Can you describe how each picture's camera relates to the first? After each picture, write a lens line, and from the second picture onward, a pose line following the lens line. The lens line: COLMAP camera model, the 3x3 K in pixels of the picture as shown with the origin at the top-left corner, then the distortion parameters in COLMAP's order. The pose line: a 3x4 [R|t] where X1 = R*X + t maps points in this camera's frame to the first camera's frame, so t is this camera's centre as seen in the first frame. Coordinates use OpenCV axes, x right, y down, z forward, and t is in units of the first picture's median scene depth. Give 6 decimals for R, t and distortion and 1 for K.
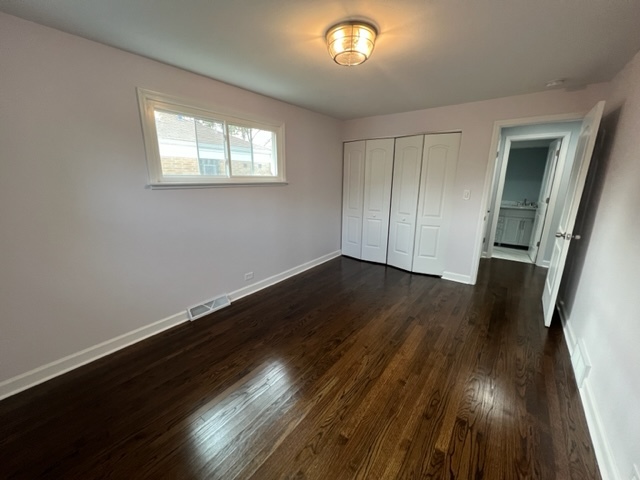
lens RADIAL K [[254.6, 0, 324.2], [0, 254.6, 238.5], [0, 0, 1]] dist [0.002508, 0.000041]
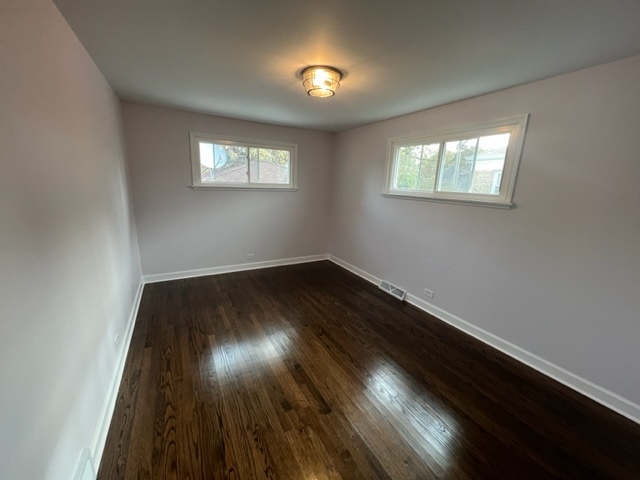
lens RADIAL K [[254.6, 0, 317.1], [0, 254.6, 240.4], [0, 0, 1]] dist [0.002508, 0.000041]
pose [[-0.400635, 0.183720, -0.897630, 0.856659], [-0.257810, 0.917504, 0.302854, -0.268351], [0.879219, 0.352752, -0.320219, 1.042759]]
